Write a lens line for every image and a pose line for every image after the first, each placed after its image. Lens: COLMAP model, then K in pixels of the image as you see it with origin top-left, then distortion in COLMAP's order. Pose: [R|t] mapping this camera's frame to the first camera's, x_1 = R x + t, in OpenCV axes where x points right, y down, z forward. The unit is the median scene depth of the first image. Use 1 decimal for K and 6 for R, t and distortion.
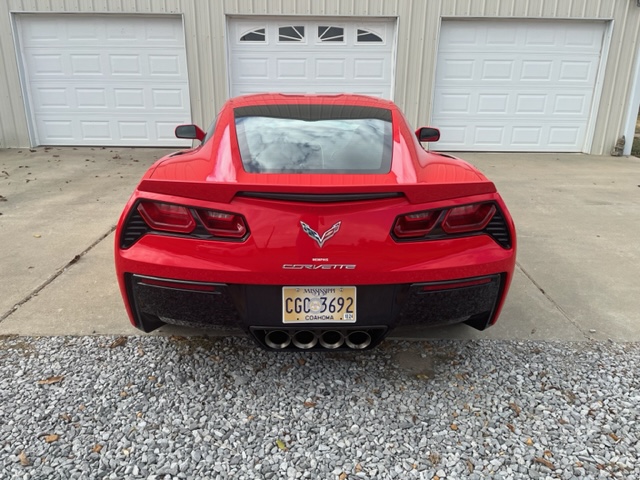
lens RADIAL K [[488.2, 0, 320.0], [0, 488.2, 240.0], [0, 0, 1]] dist [0.068330, -0.105003]
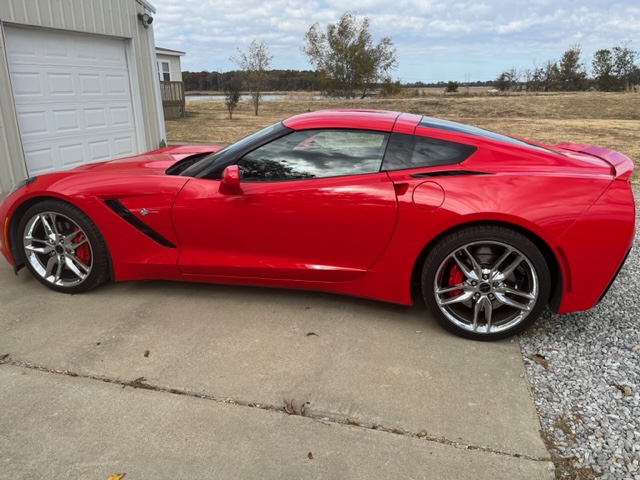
lens RADIAL K [[488.2, 0, 320.0], [0, 488.2, 240.0], [0, 0, 1]] dist [0.068330, -0.105003]
pose [[0.244920, -0.299641, 0.922079, -0.475661], [0.318190, 0.923211, 0.215492, -0.130293], [-0.915843, 0.240618, 0.321456, 0.357267]]
